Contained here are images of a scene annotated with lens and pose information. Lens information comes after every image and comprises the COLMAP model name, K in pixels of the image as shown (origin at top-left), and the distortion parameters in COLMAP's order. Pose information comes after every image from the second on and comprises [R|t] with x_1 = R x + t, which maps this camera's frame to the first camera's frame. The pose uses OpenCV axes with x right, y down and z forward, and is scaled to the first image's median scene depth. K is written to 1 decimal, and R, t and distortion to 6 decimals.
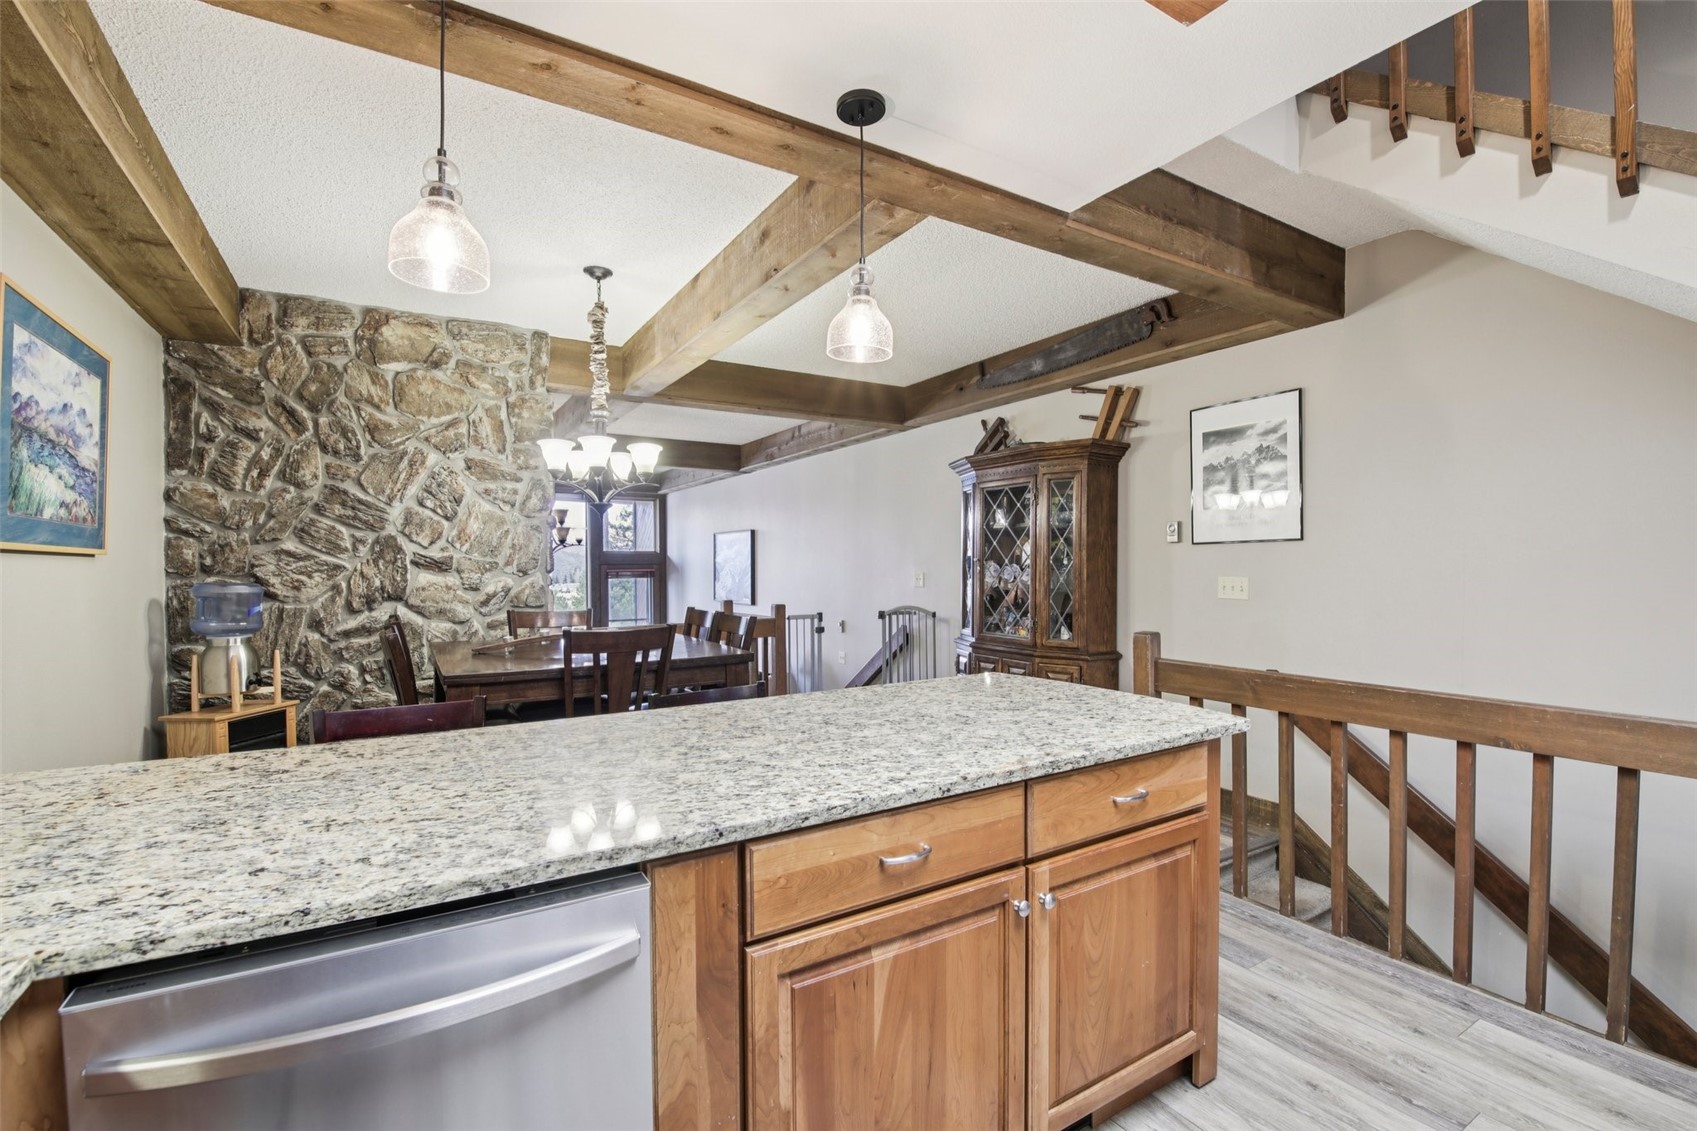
lens RADIAL K [[740.1, 0, 838.2], [0, 740.1, 578.7], [0, 0, 1]] dist [-0.017773, -0.001156]
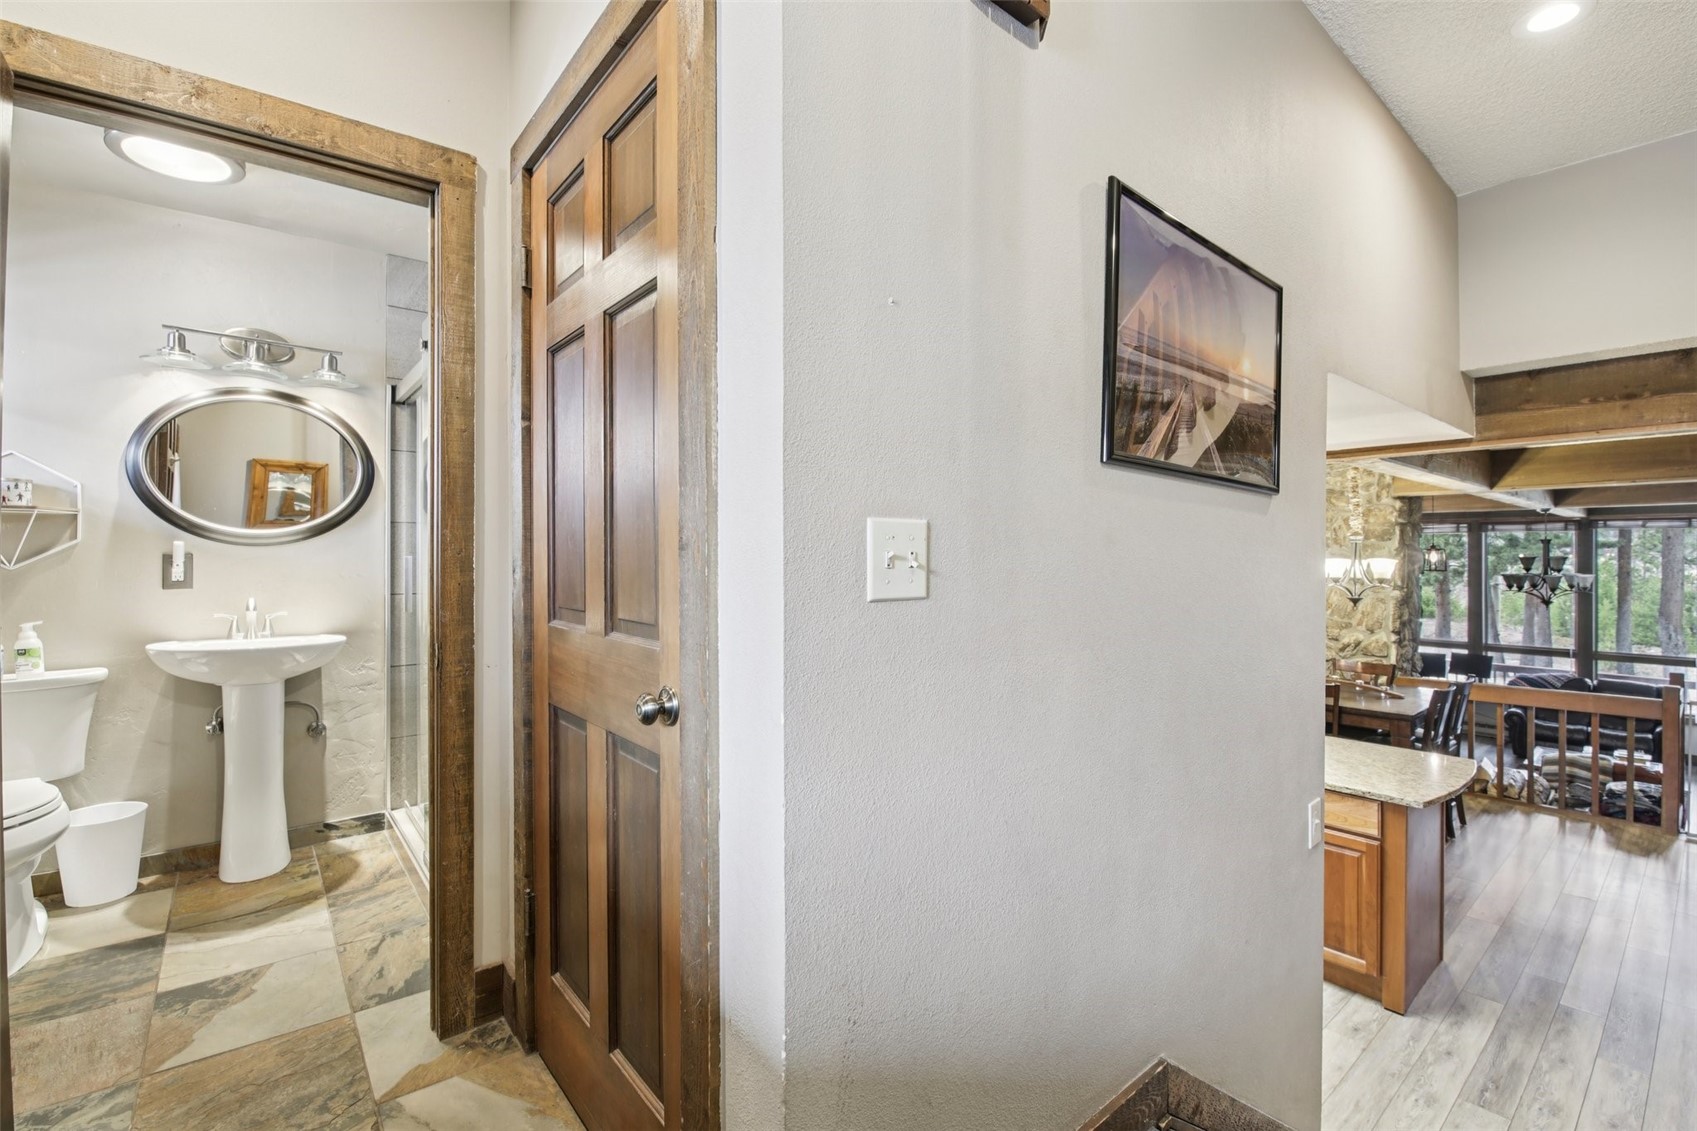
lens RADIAL K [[740.1, 0, 836.4], [0, 740.1, 561.5], [0, 0, 1]] dist [-0.017773, -0.001156]
pose [[0.135242, 0.010322, -0.990759, 0.922258], [-0.018897, 0.999791, 0.007837, -0.149999], [0.990632, 0.017663, 0.135409, -0.227832]]
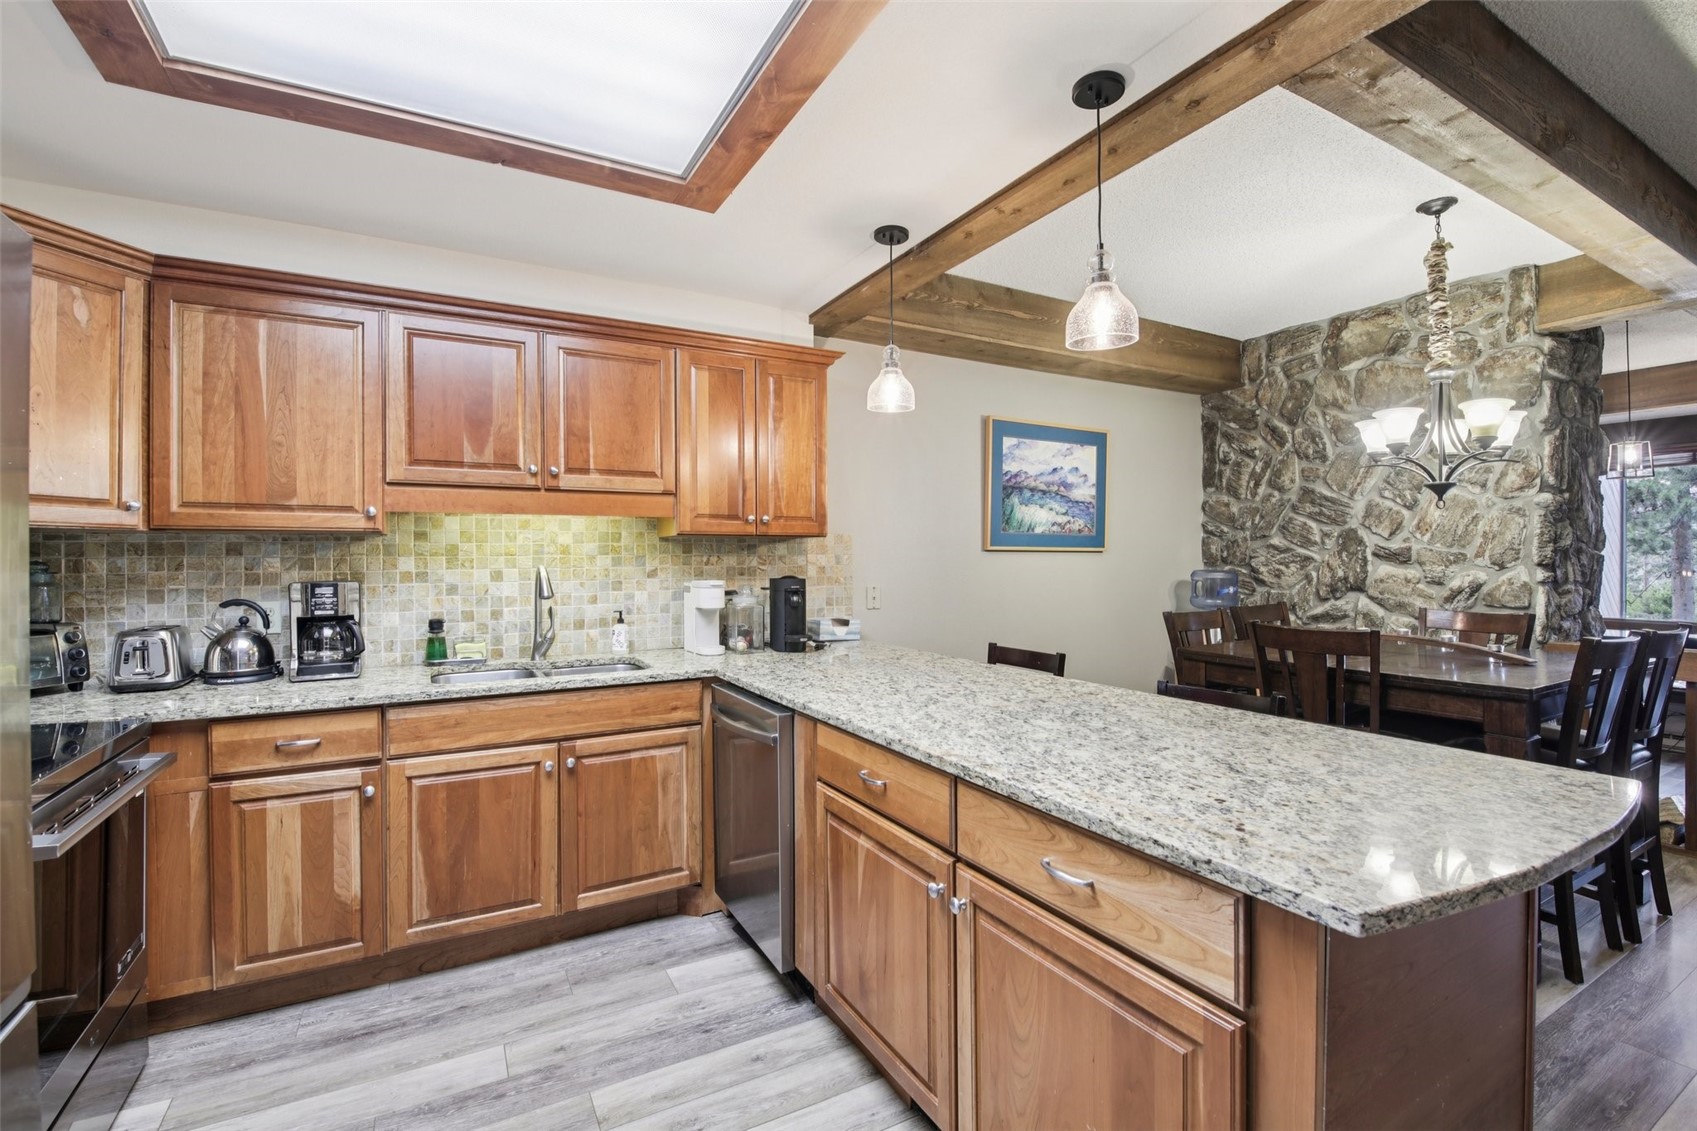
lens RADIAL K [[740.1, 0, 840.1], [0, 740.1, 566.1], [0, 0, 1]] dist [-0.017773, -0.001156]
pose [[-0.045928, 0.013090, -0.998859, 0.479255], [-0.014411, 0.999801, 0.013765, -0.009532], [0.998841, 0.015027, -0.045730, 0.334112]]
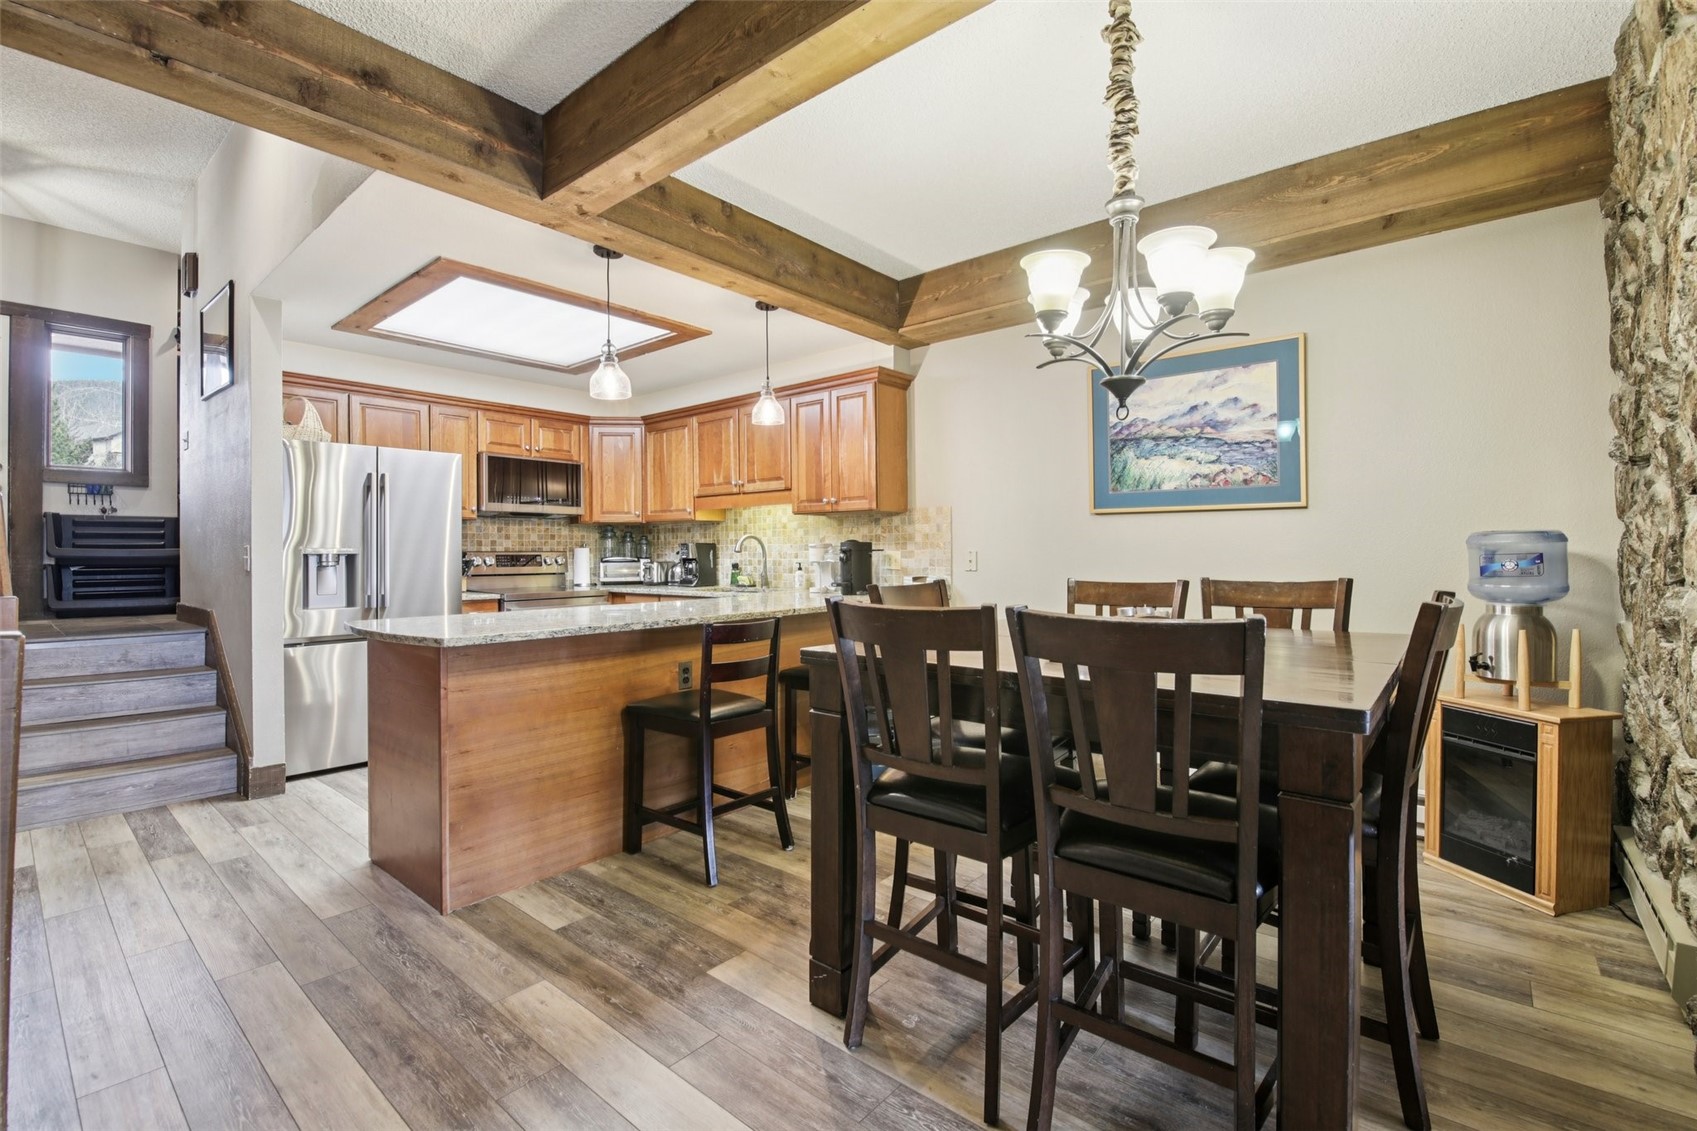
lens RADIAL K [[740.1, 0, 839.0], [0, 740.1, 553.5], [0, 0, 1]] dist [-0.017773, -0.001156]
pose [[-0.949053, 0.012667, -0.314861, 0.036092], [0.005541, 0.999708, 0.023517, 0.007060], [0.315067, 0.020574, -0.948846, 1.308439]]
